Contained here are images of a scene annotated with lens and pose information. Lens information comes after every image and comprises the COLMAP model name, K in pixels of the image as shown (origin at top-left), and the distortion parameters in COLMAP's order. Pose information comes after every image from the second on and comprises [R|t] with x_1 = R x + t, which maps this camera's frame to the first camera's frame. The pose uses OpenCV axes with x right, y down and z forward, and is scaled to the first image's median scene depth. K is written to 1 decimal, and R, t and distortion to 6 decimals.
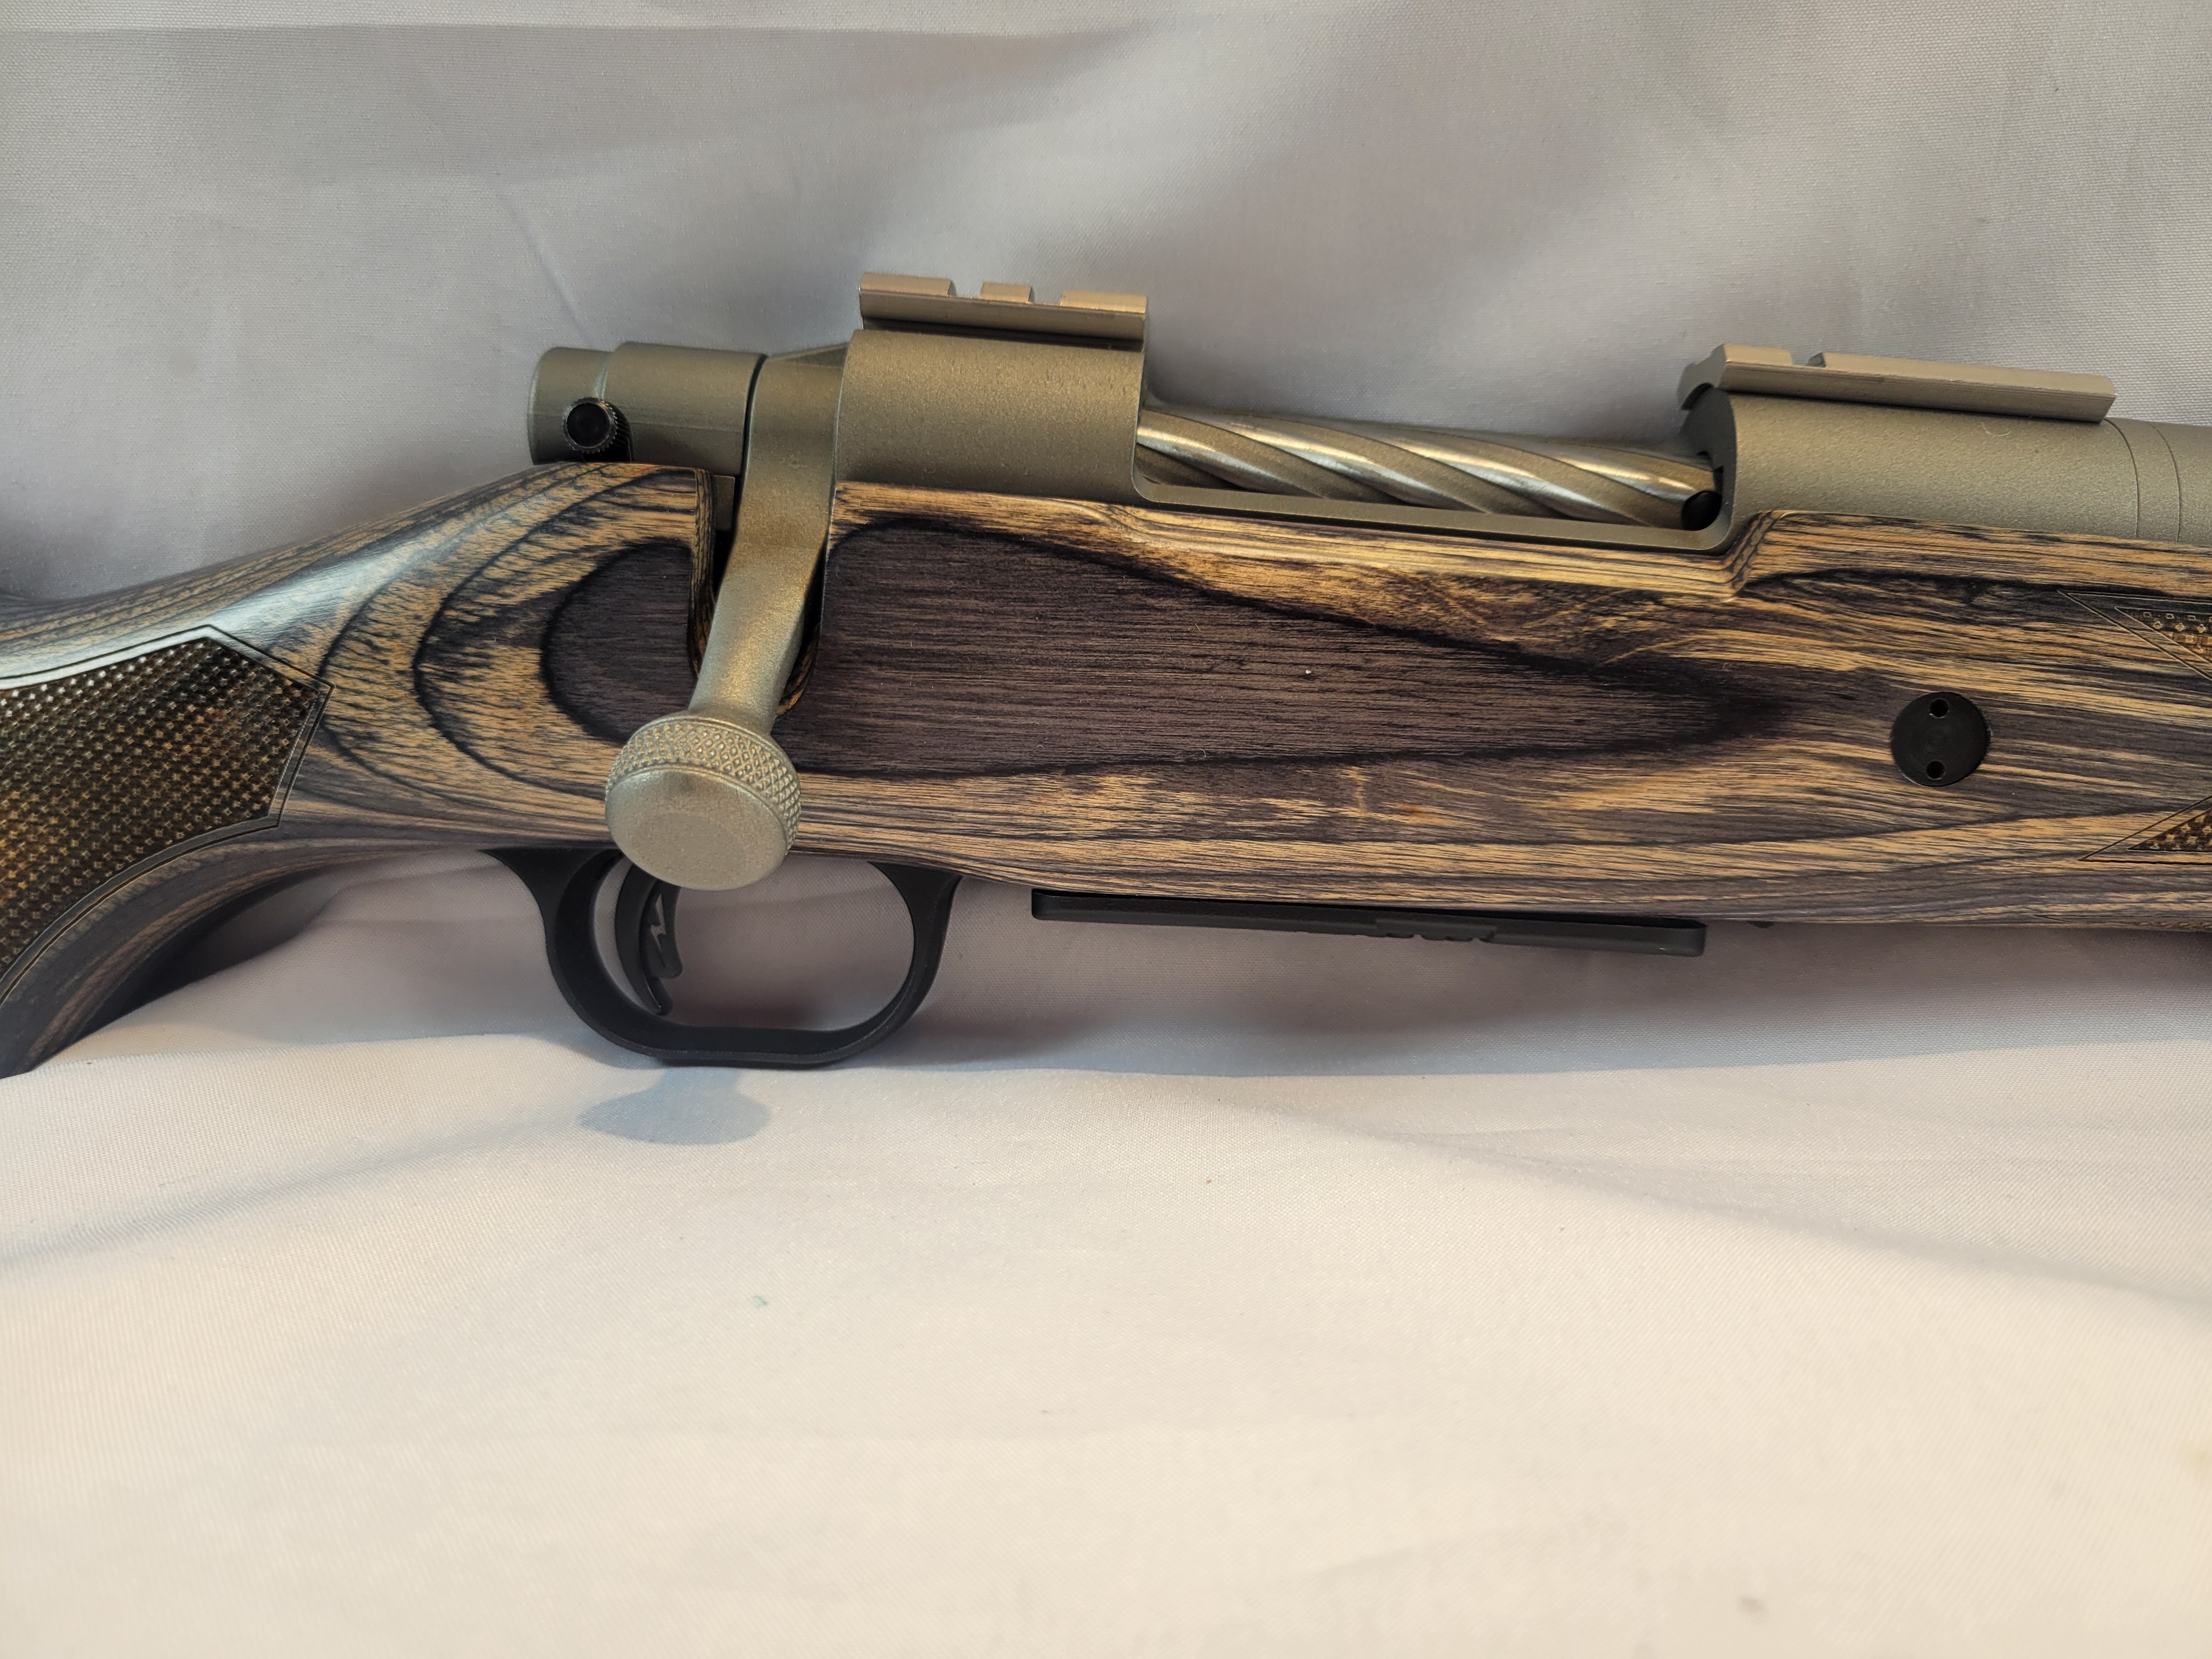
lens RADIAL K [[1689.4, 0, 1106.0], [0, 1689.4, 829.5], [0, 0, 1]] dist [0.003733, 0.000895]
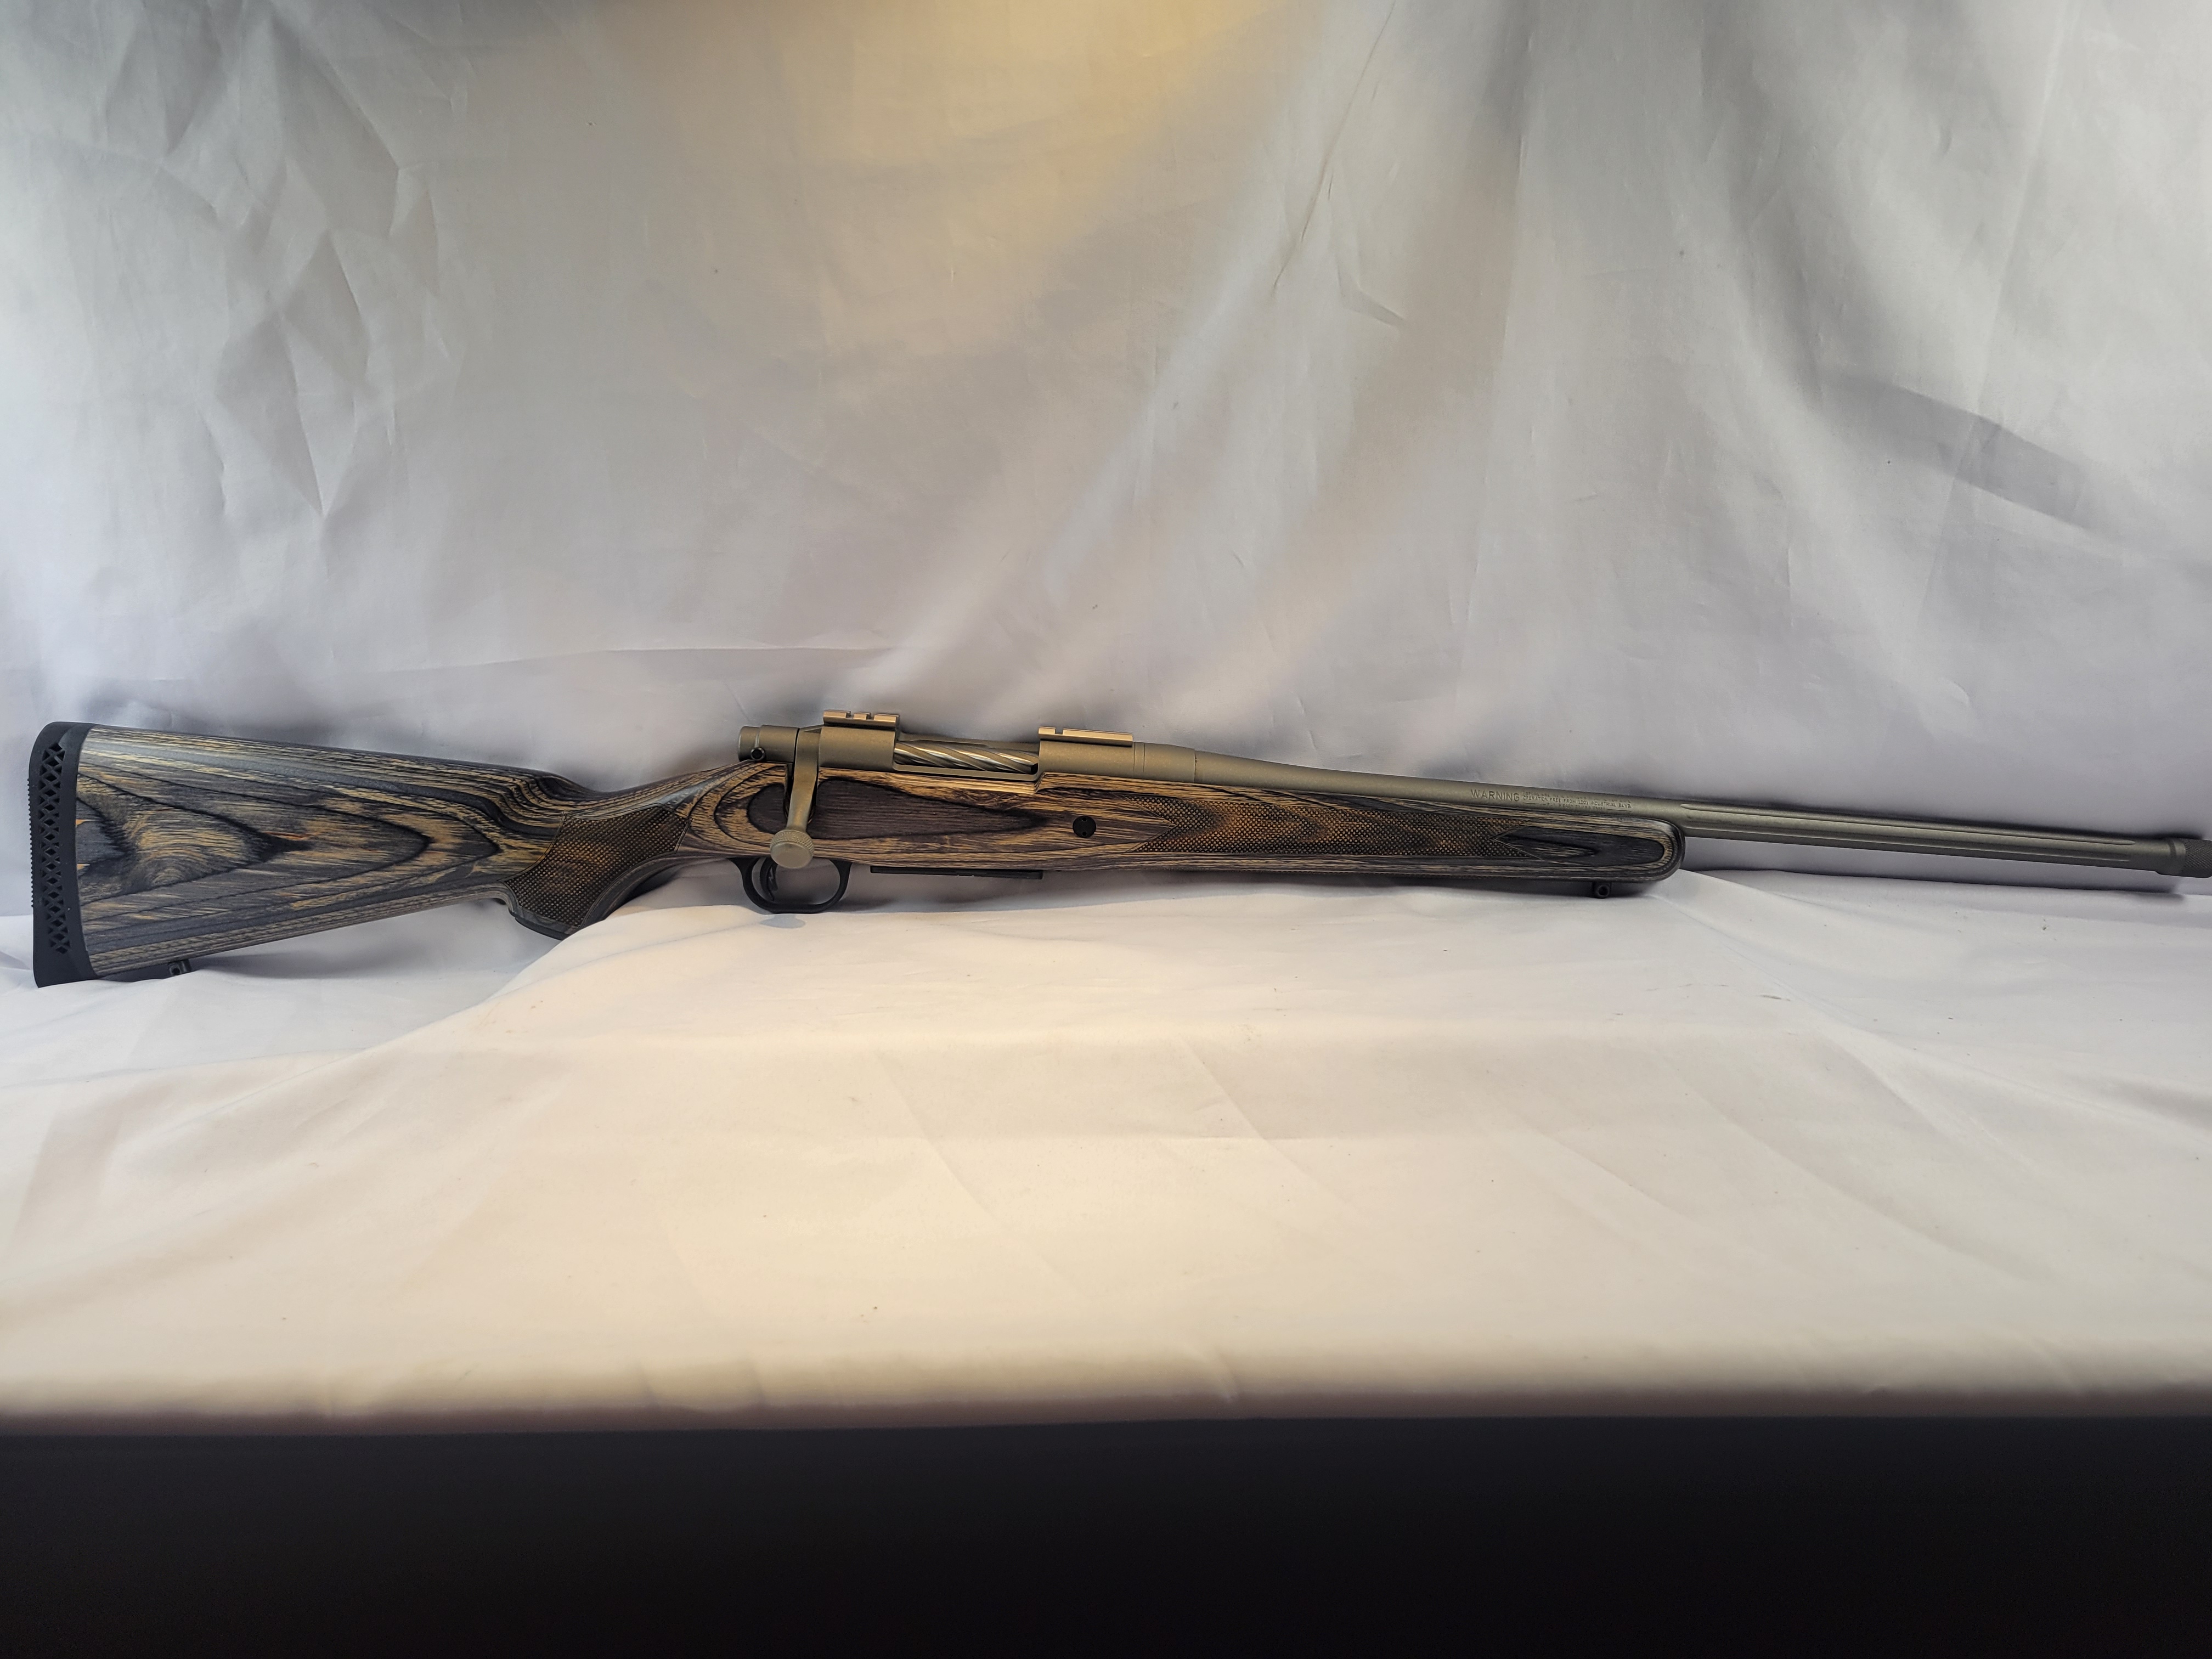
lens RADIAL K [[1689.4, 0, 1106.0], [0, 1689.4, 829.5], [0, 0, 1]] dist [0.003733, 0.000895]
pose [[0.998170, -0.018331, 0.057617, 0.296166], [0.016075, 0.999095, 0.039382, -0.206665], [-0.058287, -0.038384, 0.997562, -3.135173]]
